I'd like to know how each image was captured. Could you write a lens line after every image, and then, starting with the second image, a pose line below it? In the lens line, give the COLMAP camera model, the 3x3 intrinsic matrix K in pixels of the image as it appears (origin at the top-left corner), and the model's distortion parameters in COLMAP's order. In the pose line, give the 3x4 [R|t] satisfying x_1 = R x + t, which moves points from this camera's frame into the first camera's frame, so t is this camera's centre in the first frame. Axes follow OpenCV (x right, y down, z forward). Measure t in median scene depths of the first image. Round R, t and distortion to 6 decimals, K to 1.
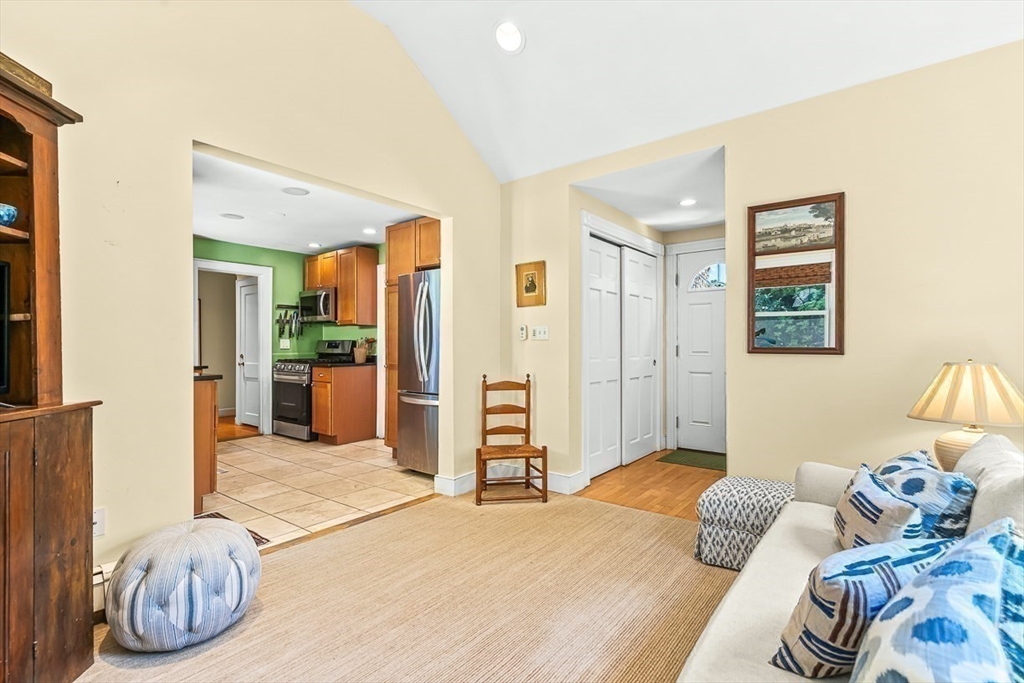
lens RADIAL K [[482.7, 0, 508.0], [0, 482.7, 345.5], [0, 0, 1]] dist [0.000181, 0.001359]
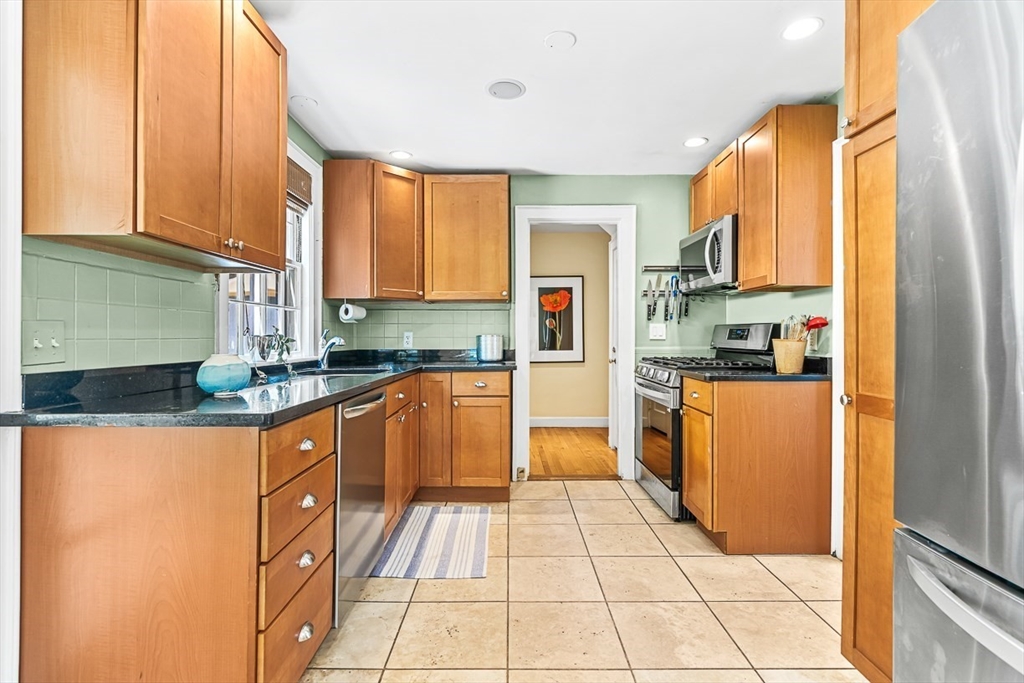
lens RADIAL K [[482.7, 0, 510.9], [0, 482.7, 332.6], [0, 0, 1]] dist [0.000181, 0.001359]
pose [[0.624884, -0.002325, -0.780714, -0.117642], [-0.001785, 0.999989, -0.004406, 0.001100], [0.780716, 0.004147, 0.624872, 0.514018]]
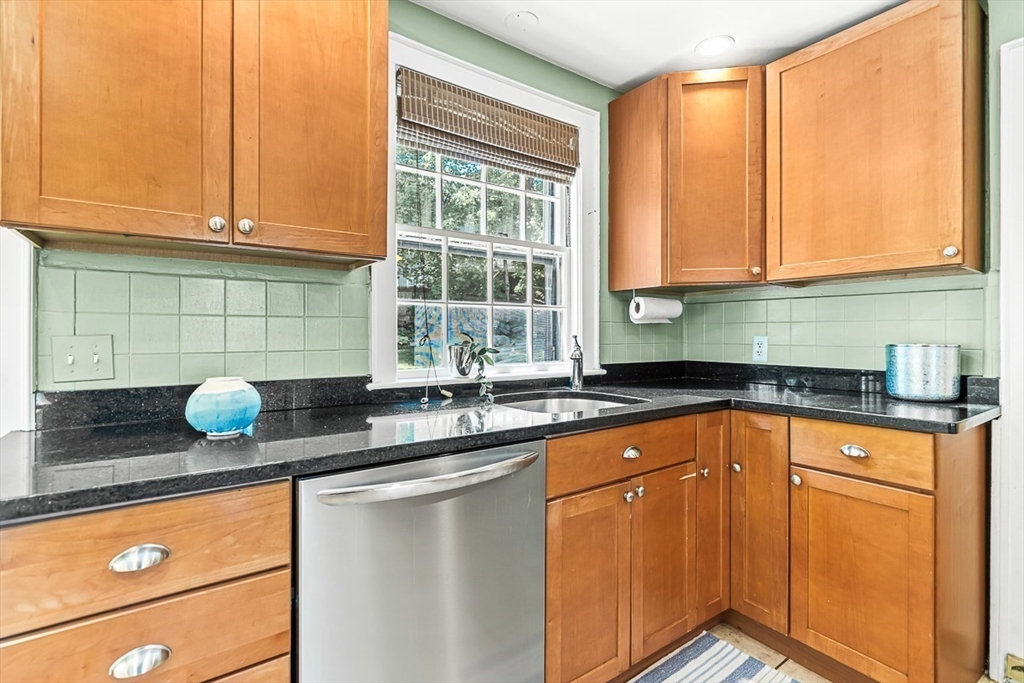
lens RADIAL K [[482.7, 0, 507.0], [0, 482.7, 335.2], [0, 0, 1]] dist [0.000181, 0.001359]
pose [[-0.271991, 0.006484, -0.962278, -0.264776], [0.001417, 0.999979, 0.006337, -0.005903], [0.962299, 0.000360, -0.271994, 0.714851]]
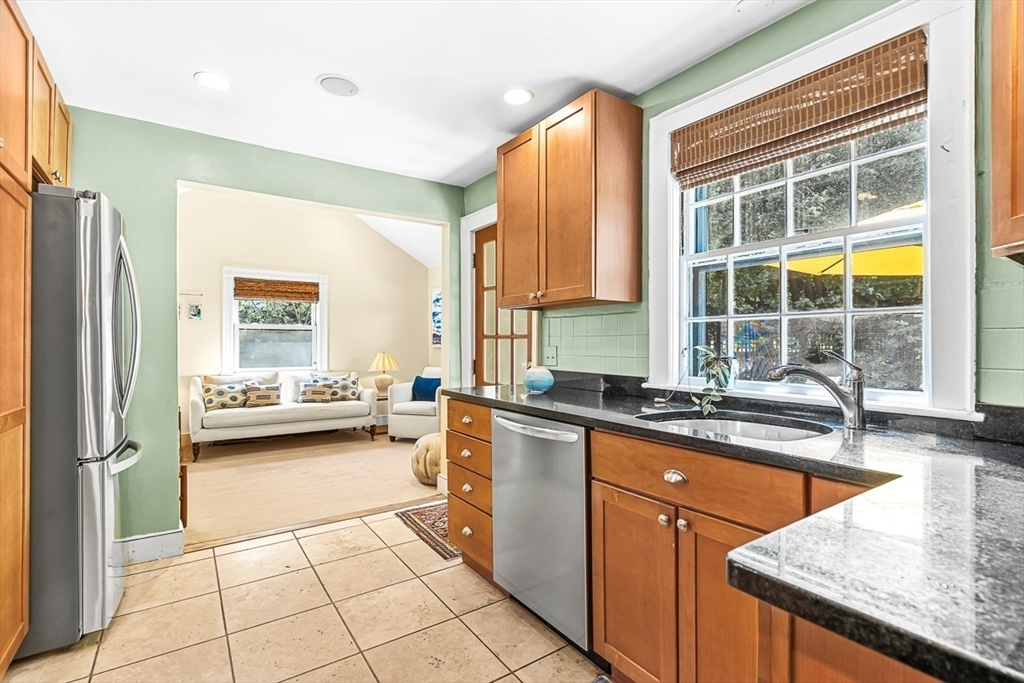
lens RADIAL K [[482.7, 0, 505.3], [0, 482.7, 338.0], [0, 0, 1]] dist [0.000181, 0.001359]
pose [[-0.953885, 0.005262, 0.300127, -0.515672], [0.001924, 0.999933, -0.011419, -0.007579], [-0.300167, -0.010315, -0.953831, 0.955091]]
